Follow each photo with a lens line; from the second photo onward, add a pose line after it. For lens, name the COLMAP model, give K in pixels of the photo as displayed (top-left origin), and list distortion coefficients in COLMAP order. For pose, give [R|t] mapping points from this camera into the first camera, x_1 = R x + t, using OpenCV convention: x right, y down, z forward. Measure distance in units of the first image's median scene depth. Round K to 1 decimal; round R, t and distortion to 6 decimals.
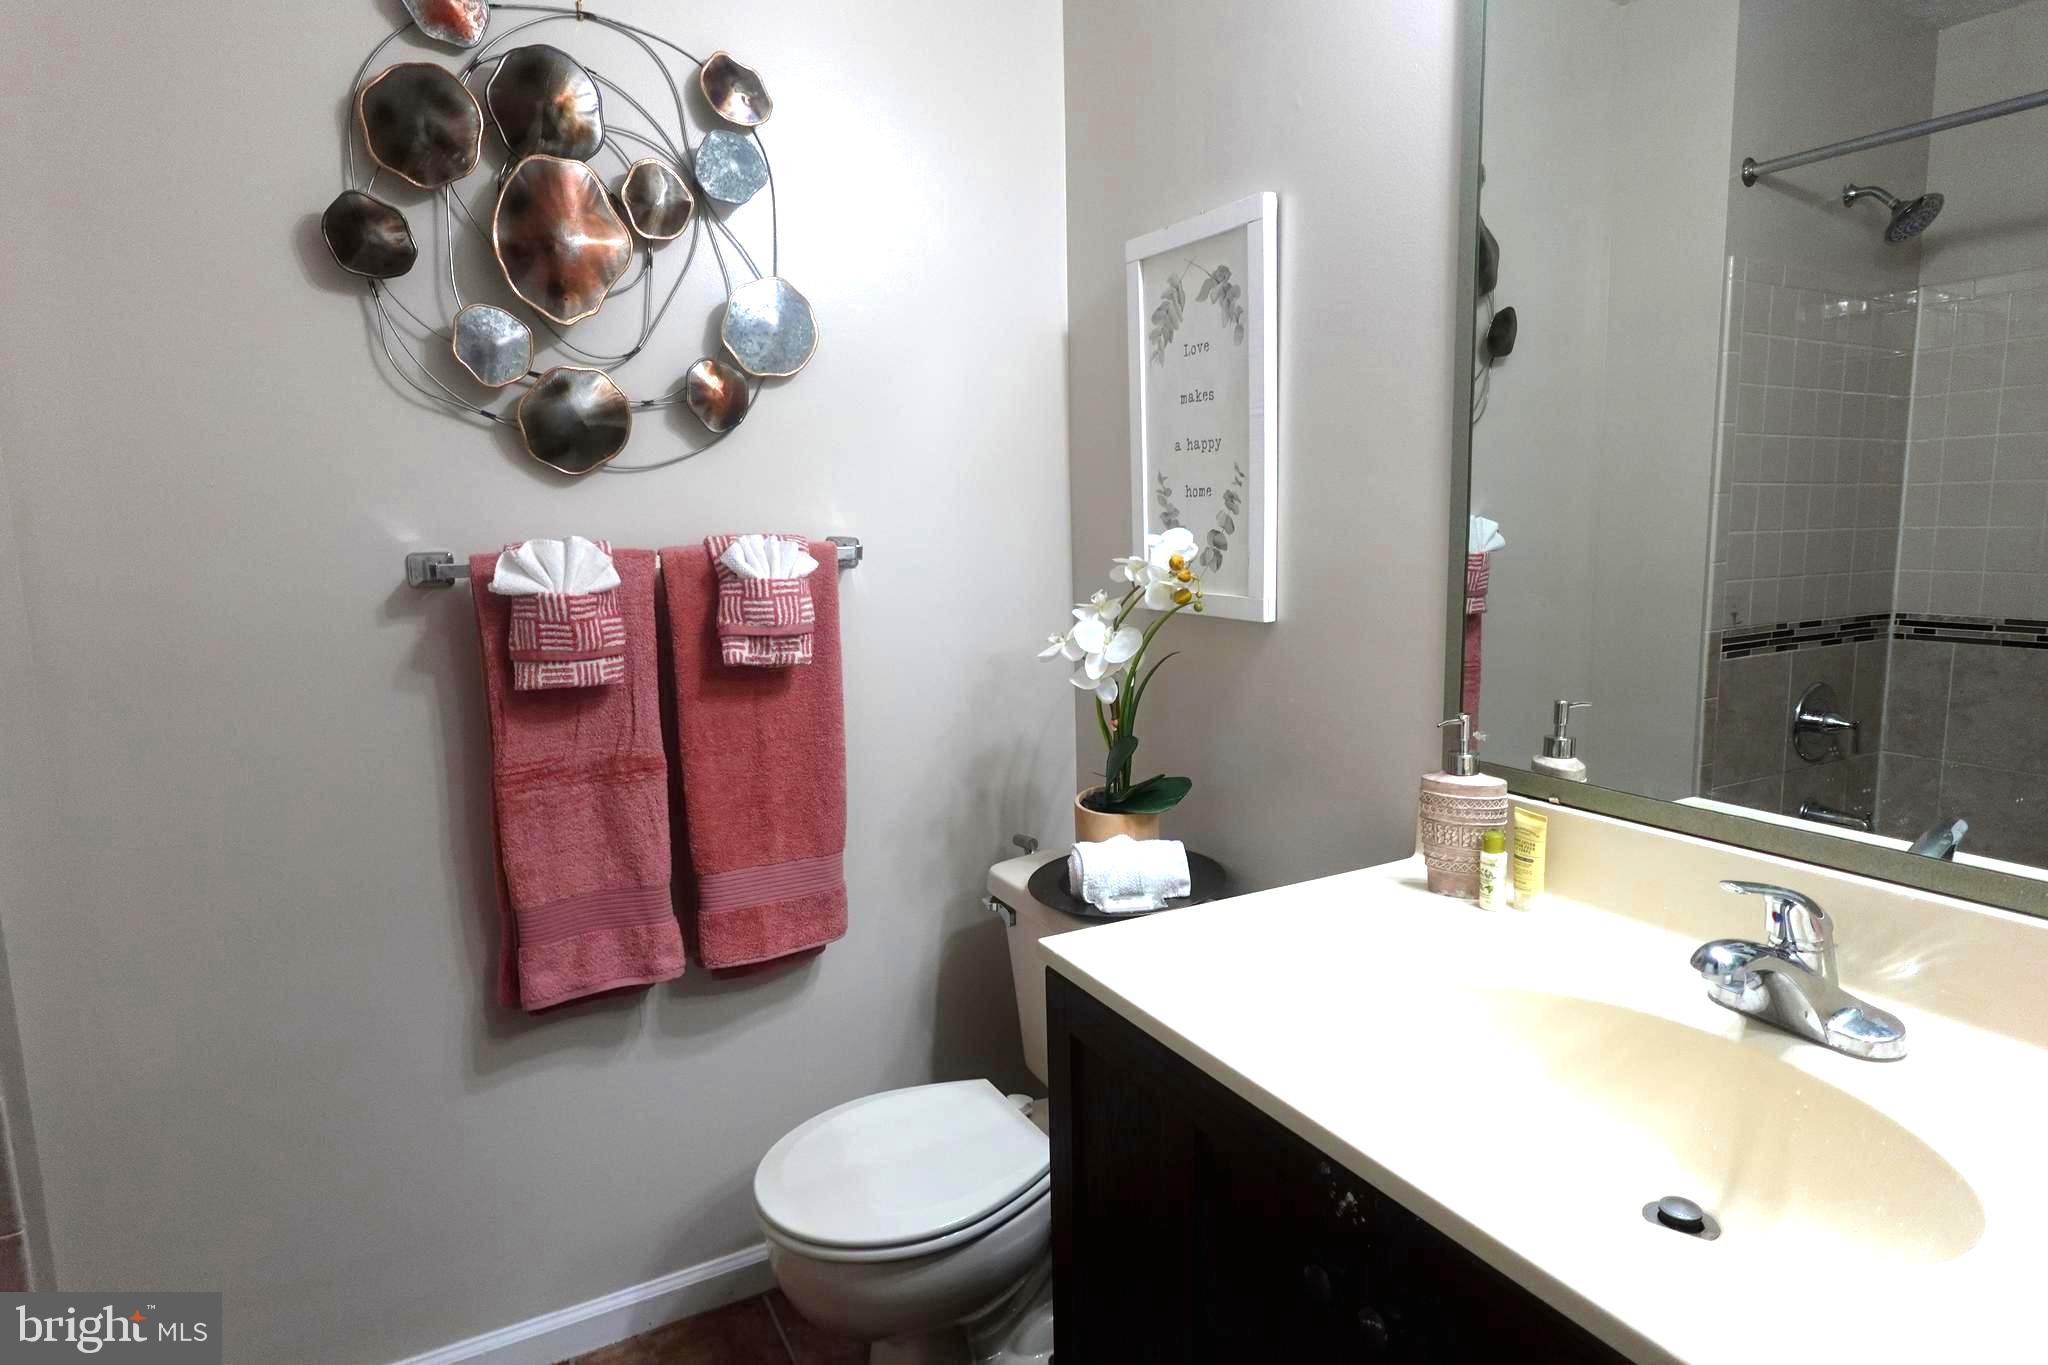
lens RADIAL K [[1159.9, 0, 1032.1], [0, 1159.9, 681.6], [0, 0, 1]] dist [-0.009770, 0.010251]
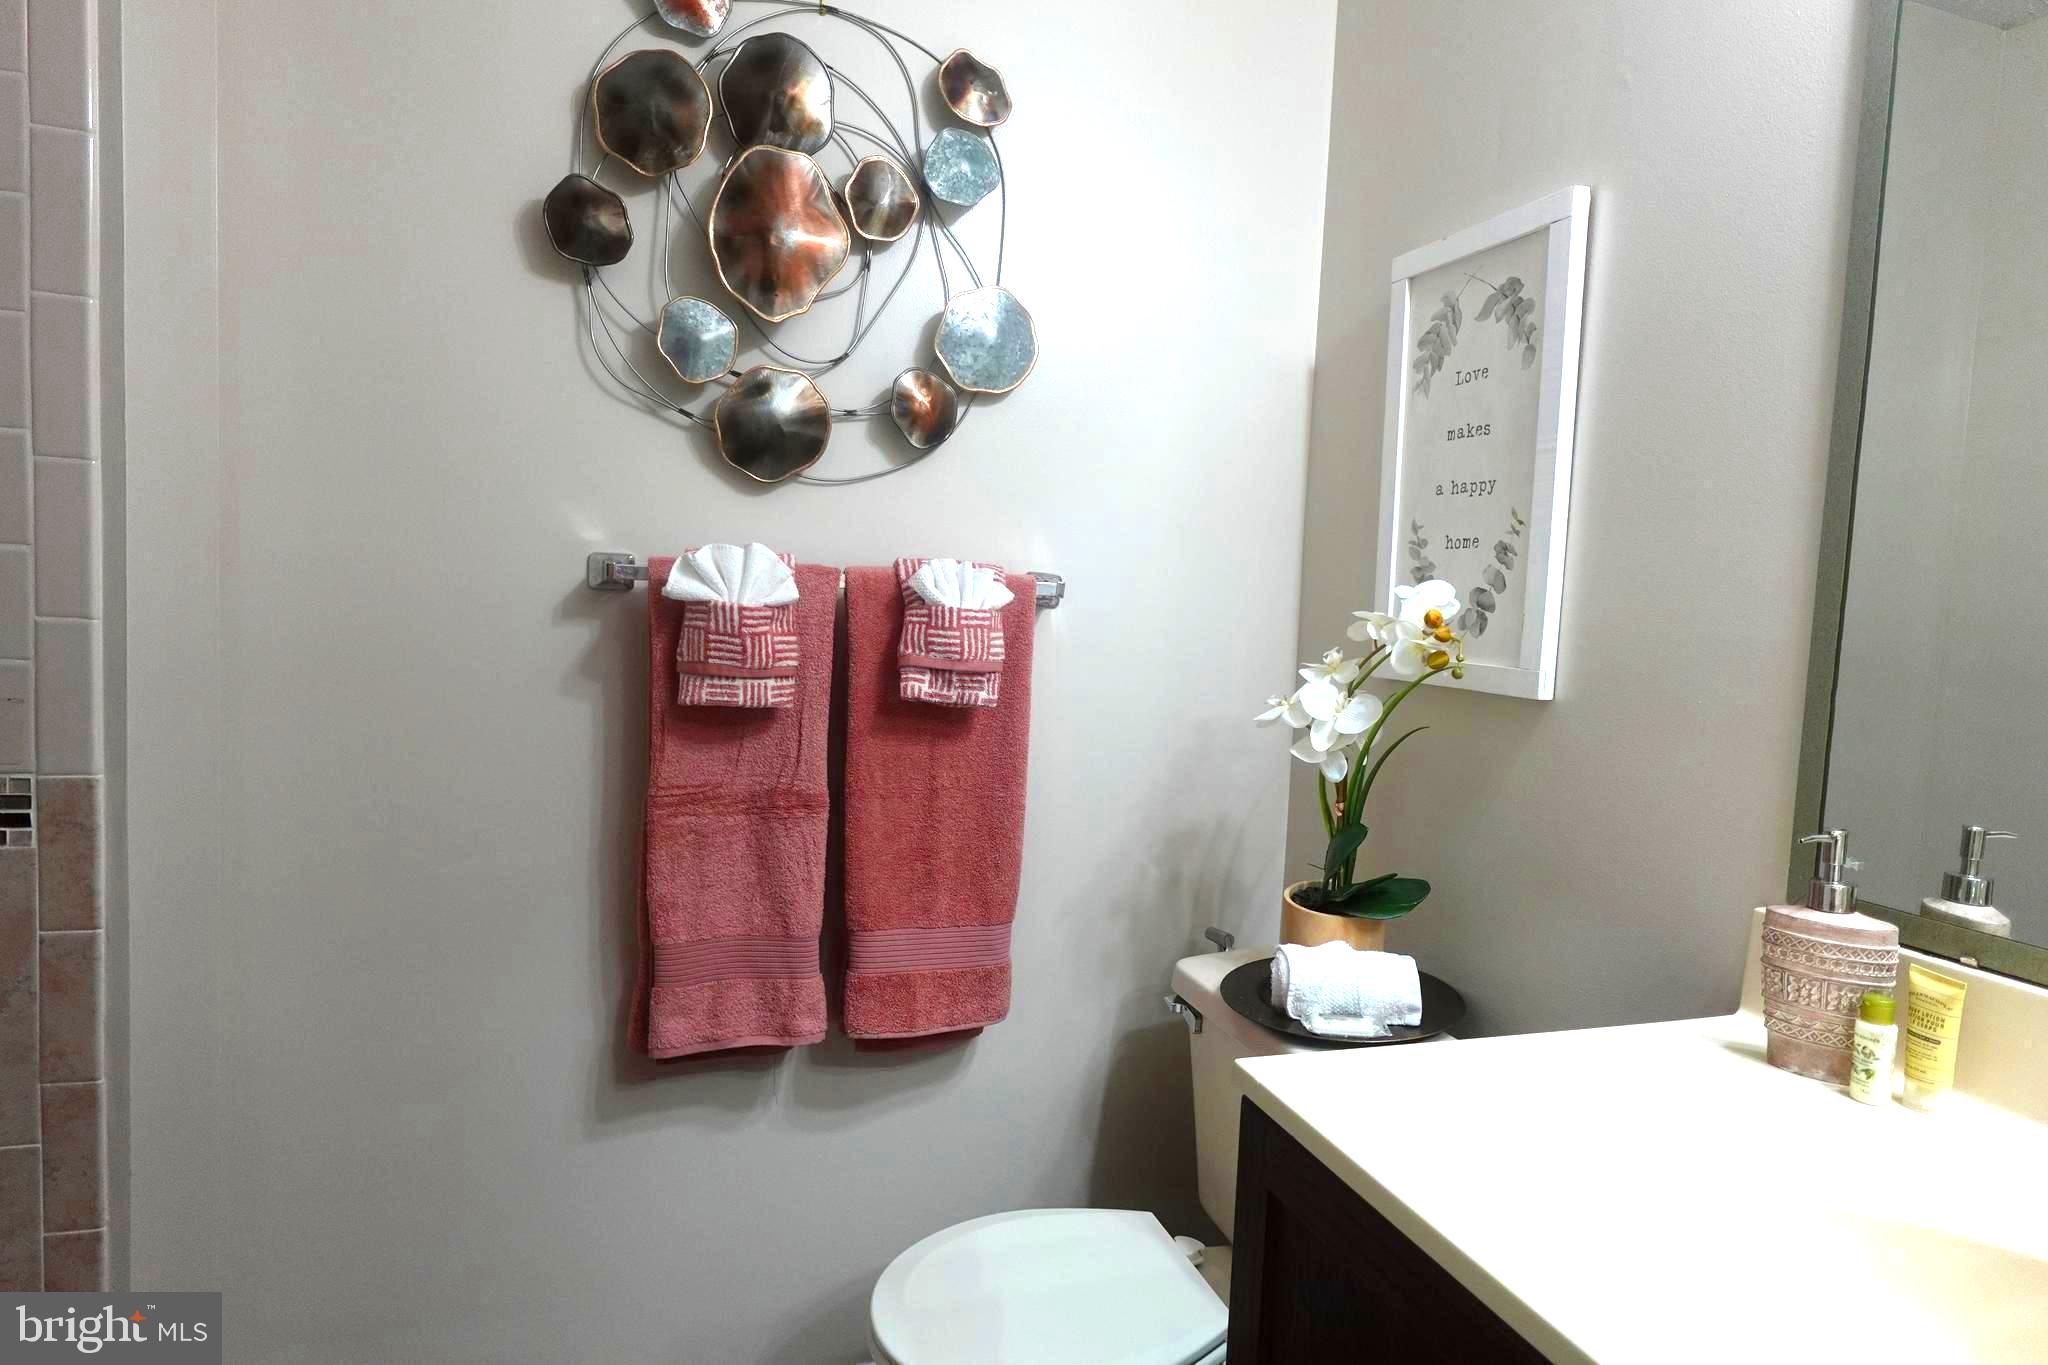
lens RADIAL K [[1159.9, 0, 1032.1], [0, 1159.9, 681.6], [0, 0, 1]] dist [-0.009770, 0.010251]
pose [[0.981571, 0.080027, -0.173534, -0.010077], [-0.092850, 0.993418, -0.067071, 0.023714], [0.167025, 0.081948, 0.982541, 0.131126]]
